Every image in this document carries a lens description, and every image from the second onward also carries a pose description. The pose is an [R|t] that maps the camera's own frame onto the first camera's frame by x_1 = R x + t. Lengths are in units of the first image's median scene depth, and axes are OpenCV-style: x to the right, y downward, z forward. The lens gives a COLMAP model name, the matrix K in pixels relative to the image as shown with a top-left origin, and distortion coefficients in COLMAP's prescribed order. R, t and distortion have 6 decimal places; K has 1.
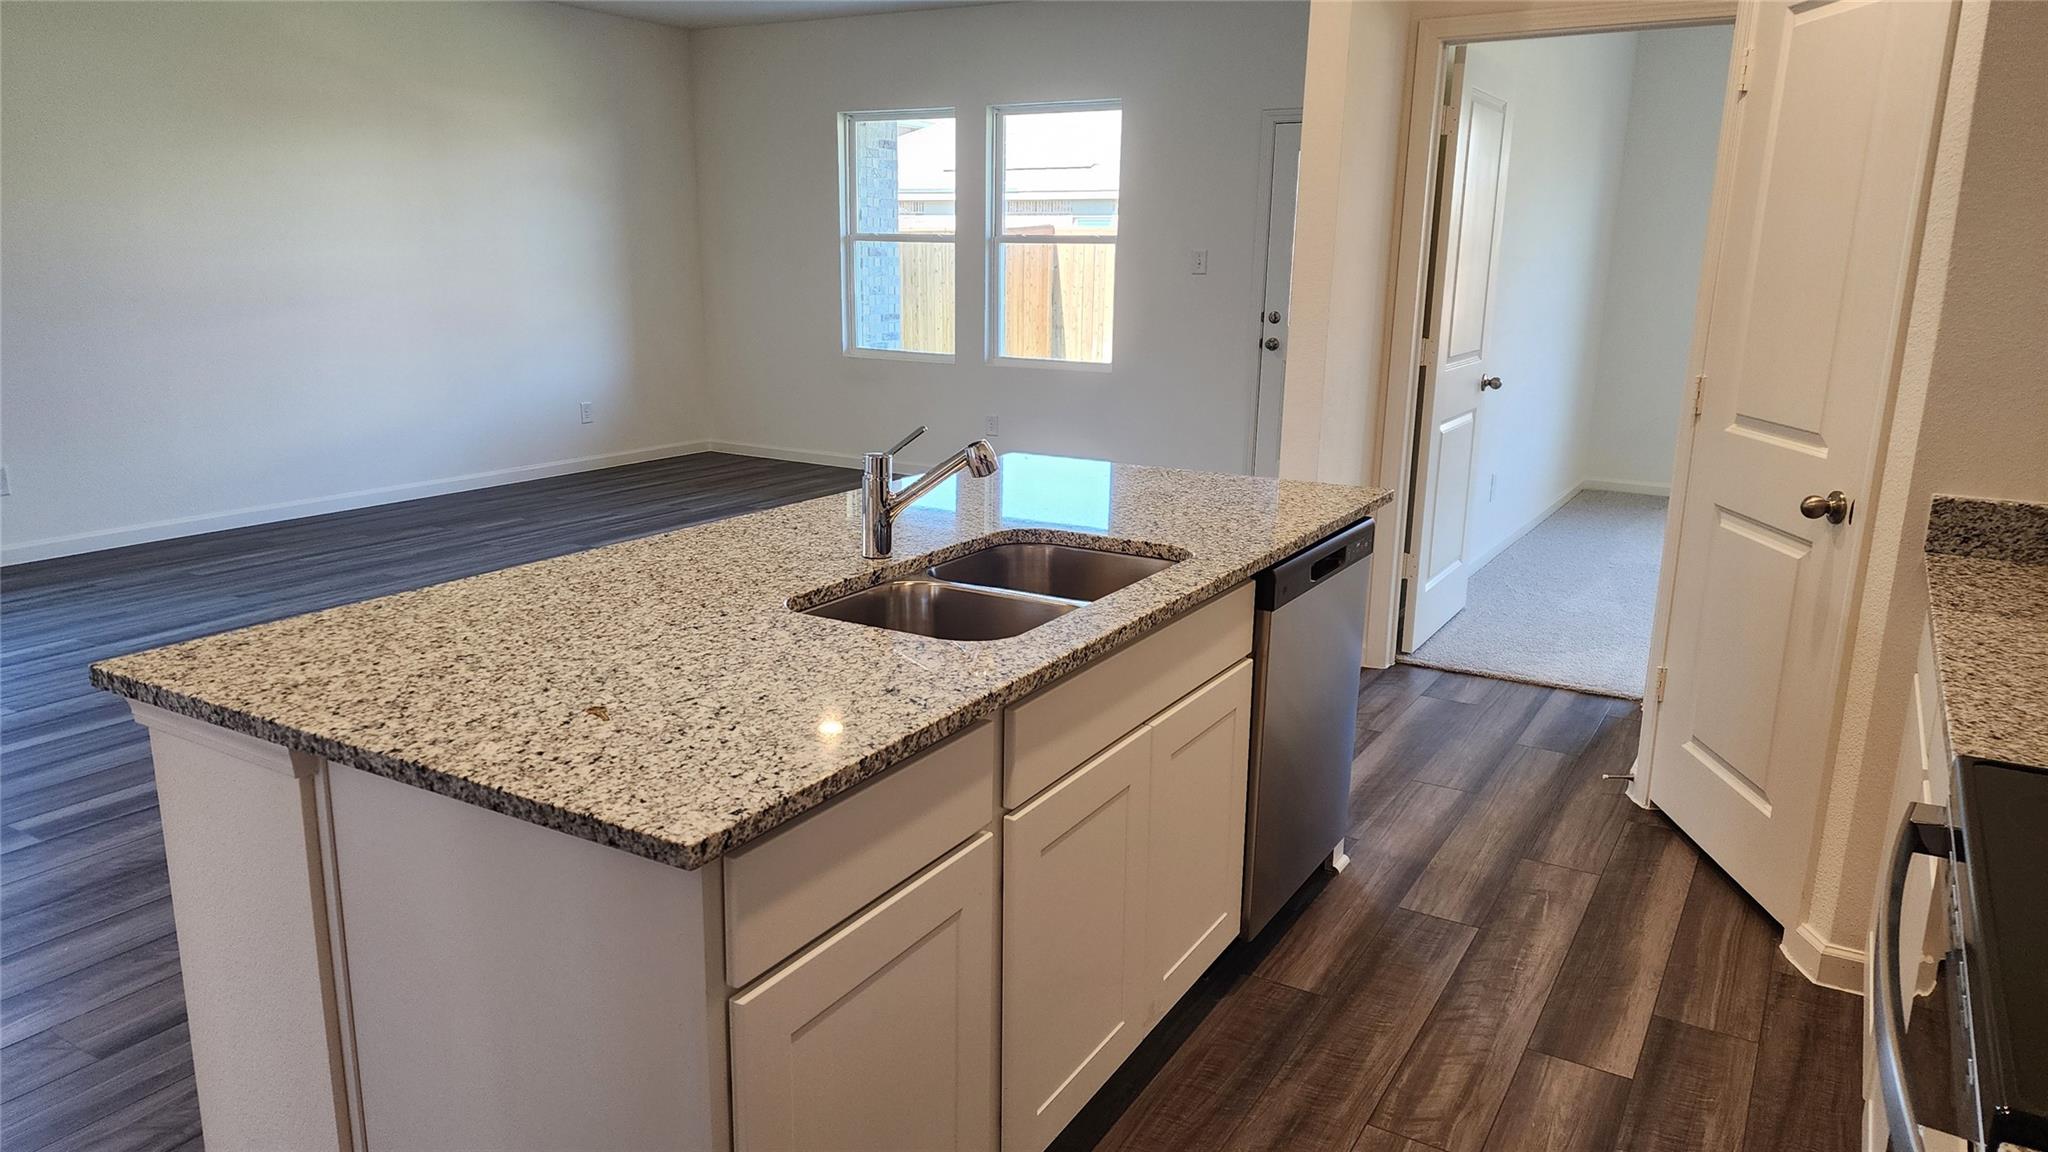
lens RADIAL K [[1380.3, 0, 1018.7], [0, 1380.3, 577.6], [0, 0, 1]] dist [0.079645, -0.069226]
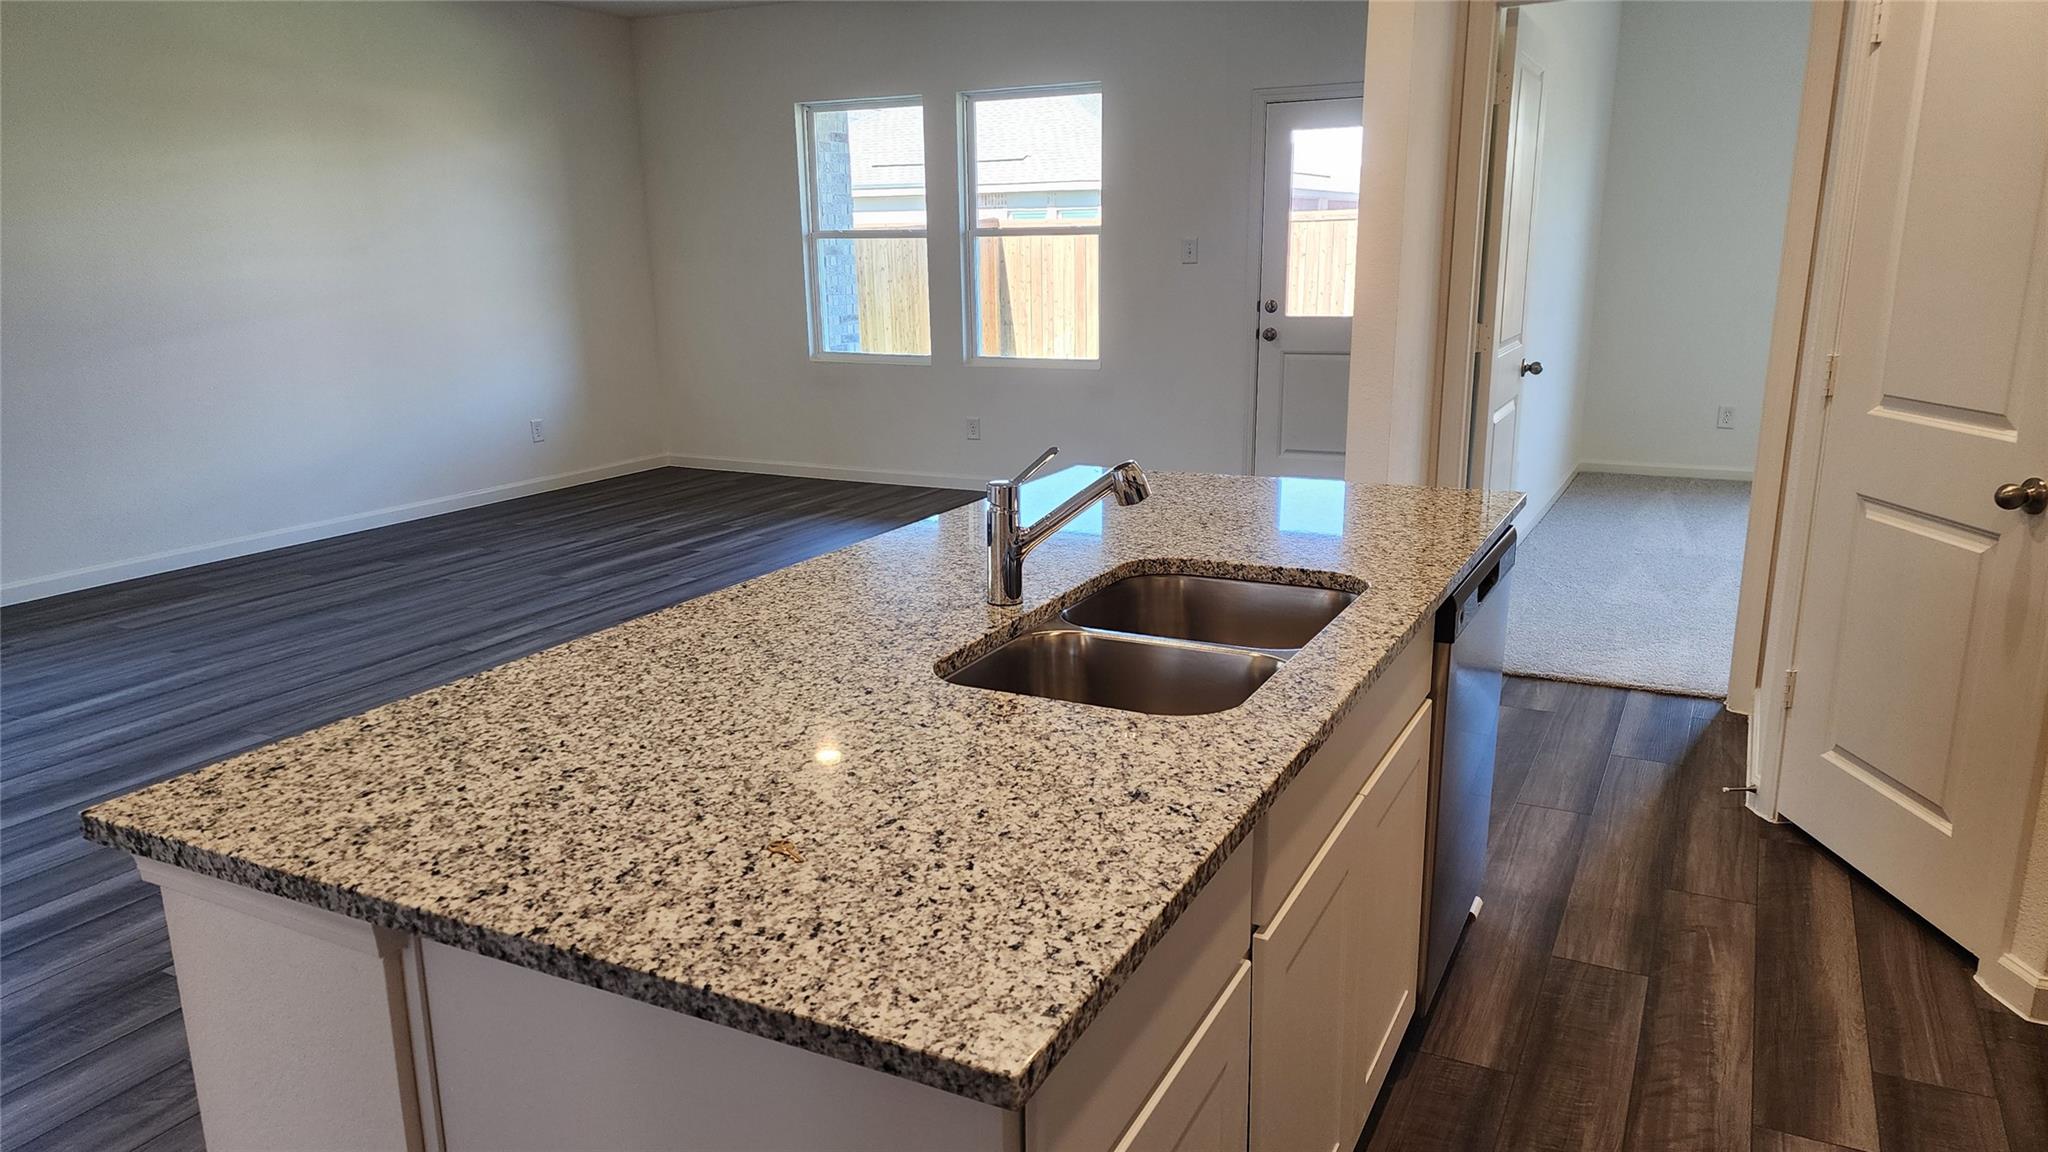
lens RADIAL K [[1377.8, 0, 1032.5], [0, 1377.8, 584.0], [0, 0, 1]] dist [0.081863, -0.073937]
pose [[0.997230, -0.042980, 0.060708, -0.125034], [0.042499, 0.999054, 0.009194, -0.030808], [-0.061046, -0.006589, 0.998113, 0.140837]]
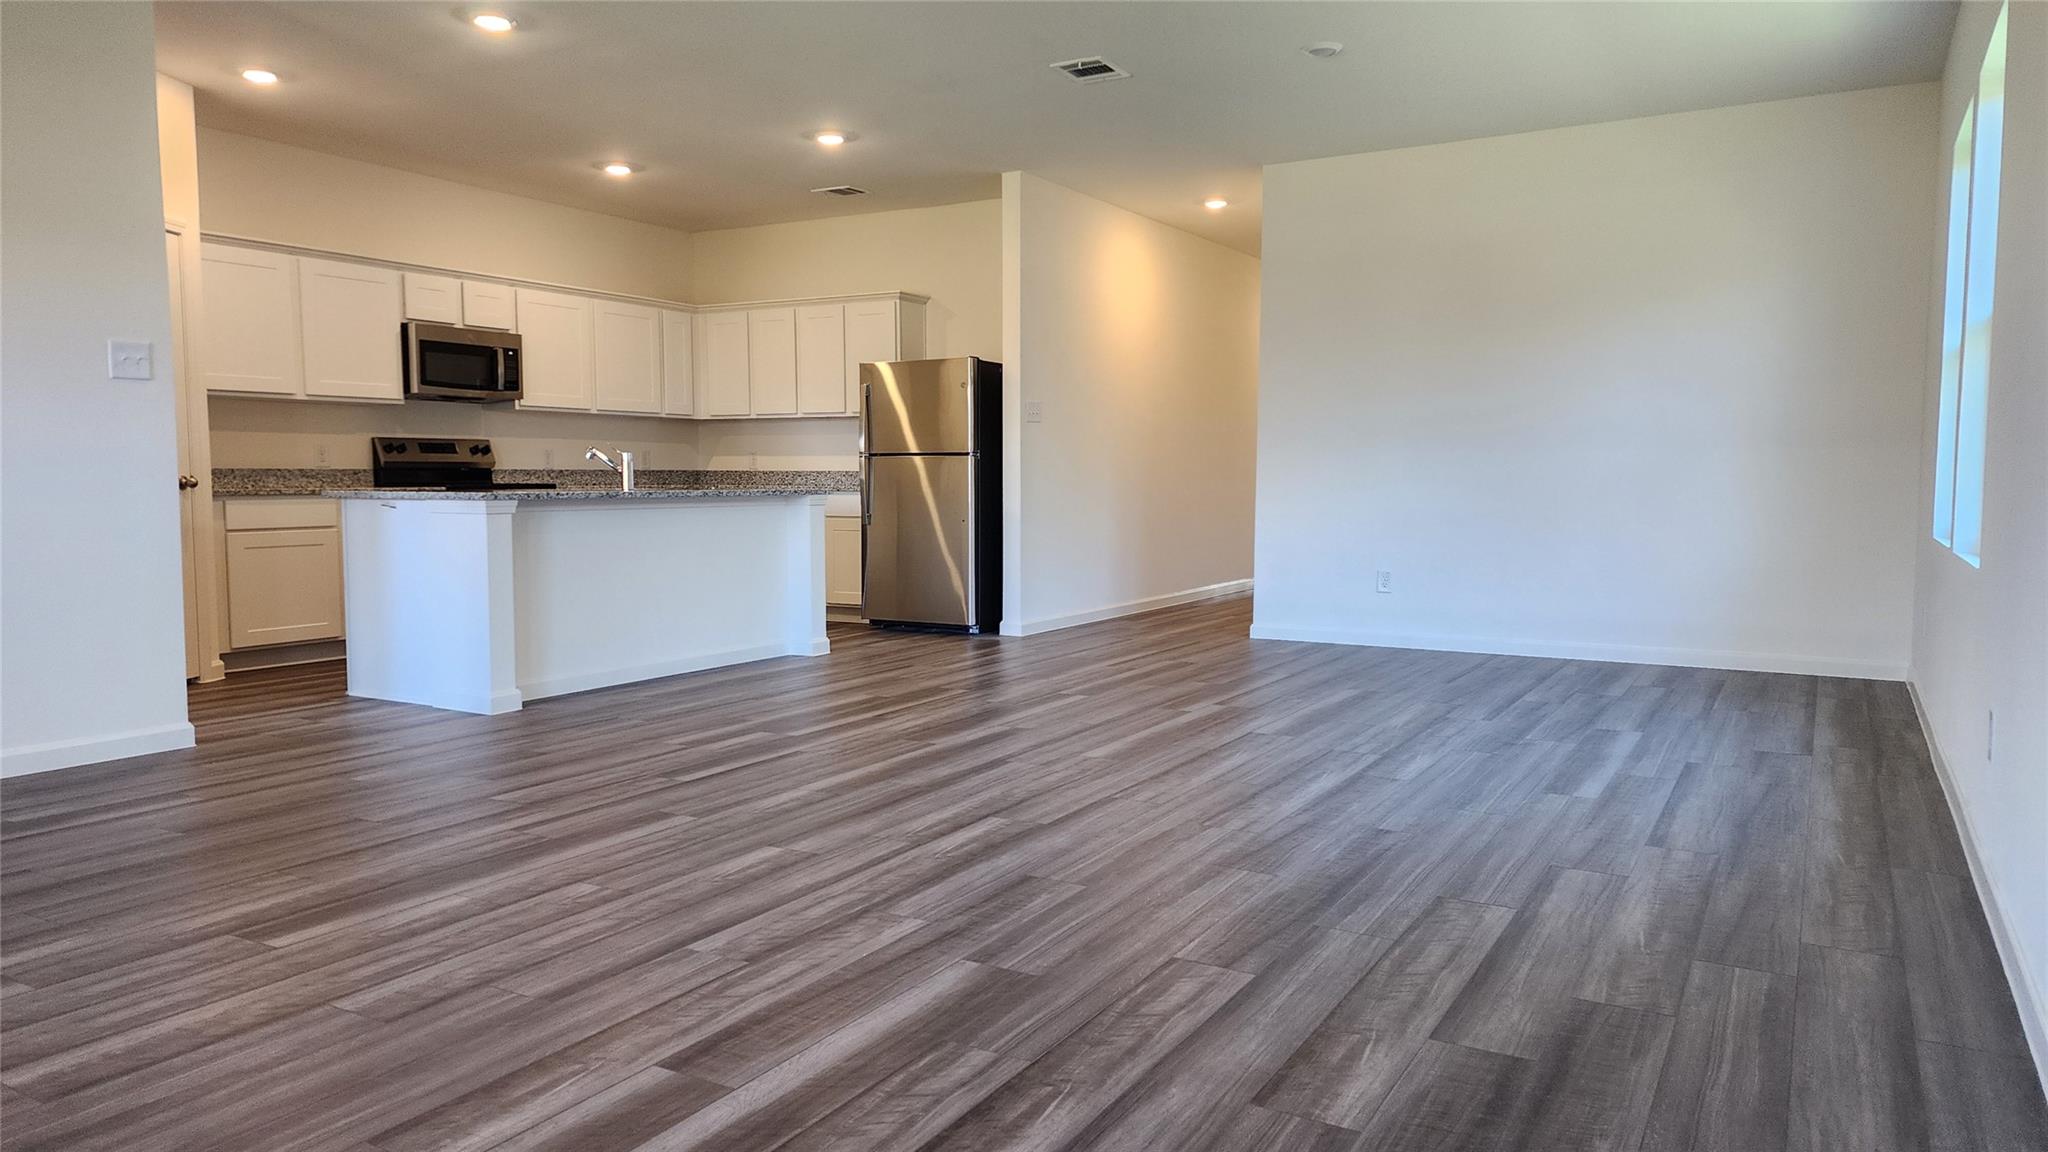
lens RADIAL K [[1377.8, 0, 1032.5], [0, 1377.8, 584.0], [0, 0, 1]] dist [0.081863, -0.073937]
pose [[-0.999725, -0.010883, -0.020784, -0.359524], [-0.016785, 0.950742, 0.309529, -0.253237], [0.016391, 0.309793, -0.950663, 1.306903]]
